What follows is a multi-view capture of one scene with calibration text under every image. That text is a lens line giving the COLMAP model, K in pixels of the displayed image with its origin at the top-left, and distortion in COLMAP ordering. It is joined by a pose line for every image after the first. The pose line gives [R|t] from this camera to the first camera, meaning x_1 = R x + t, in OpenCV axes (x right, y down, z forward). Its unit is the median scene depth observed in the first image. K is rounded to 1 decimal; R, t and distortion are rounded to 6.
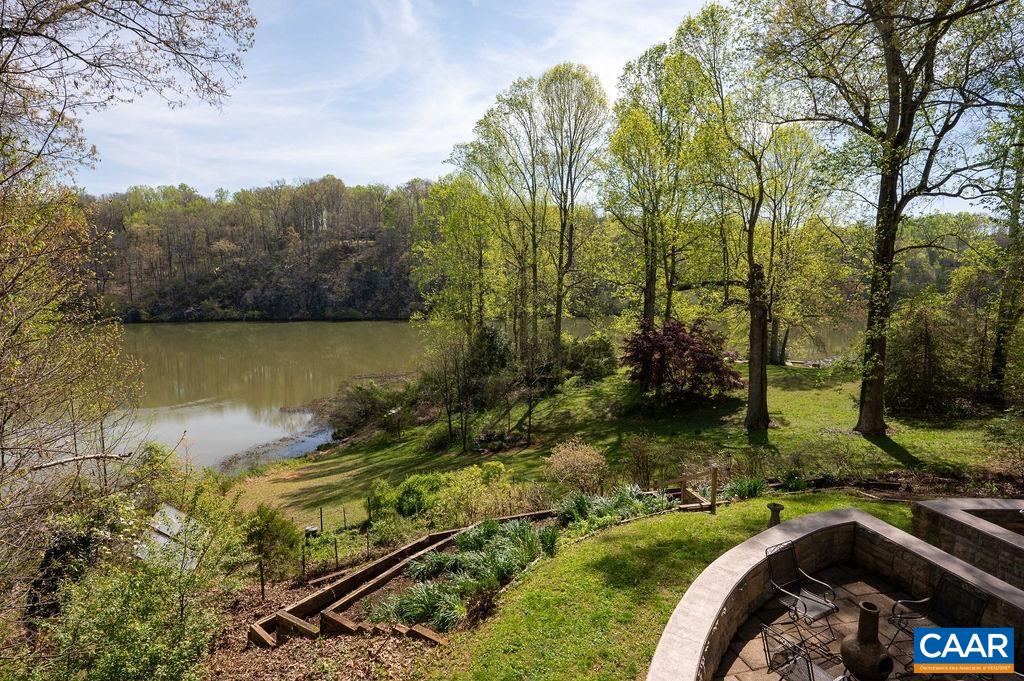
lens RADIAL K [[551.5, 0, 517.2], [0, 551.5, 337.8], [0, 0, 1]] dist [-0.002502, -0.000247]
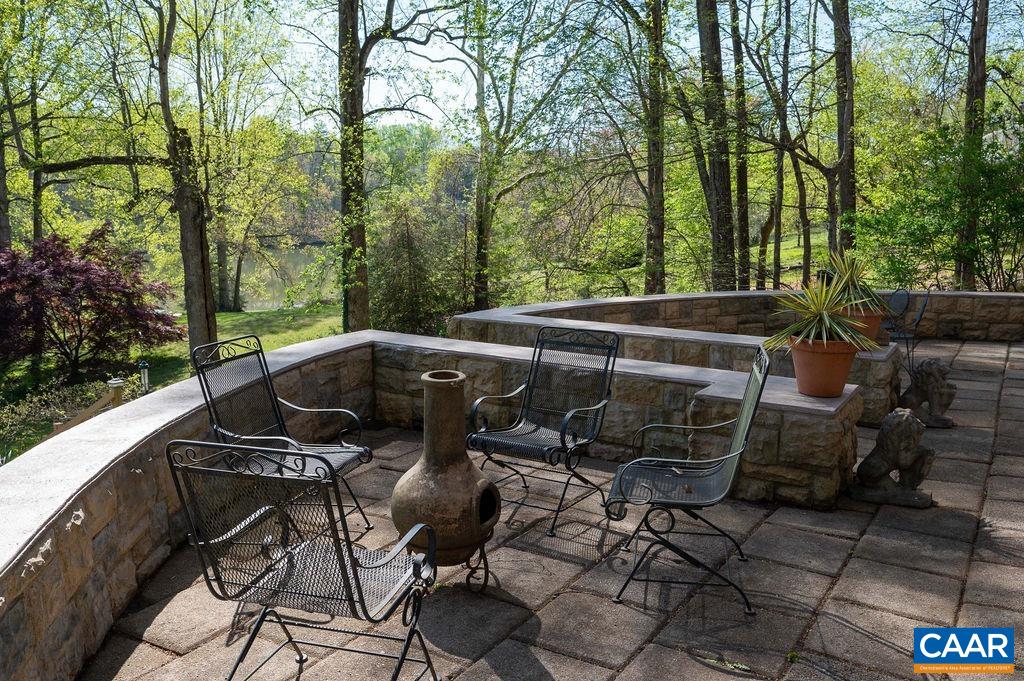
lens RADIAL K [[796.1, 0, 511.8], [0, 796.1, 341.2], [0, 0, 1]] dist [-0.016236, -0.002922]
pose [[0.708249, -0.105045, 0.698104, 0.053473], [0.086903, 0.994320, 0.061451, 0.084818], [-0.700593, 0.017145, 0.713355, 0.107926]]
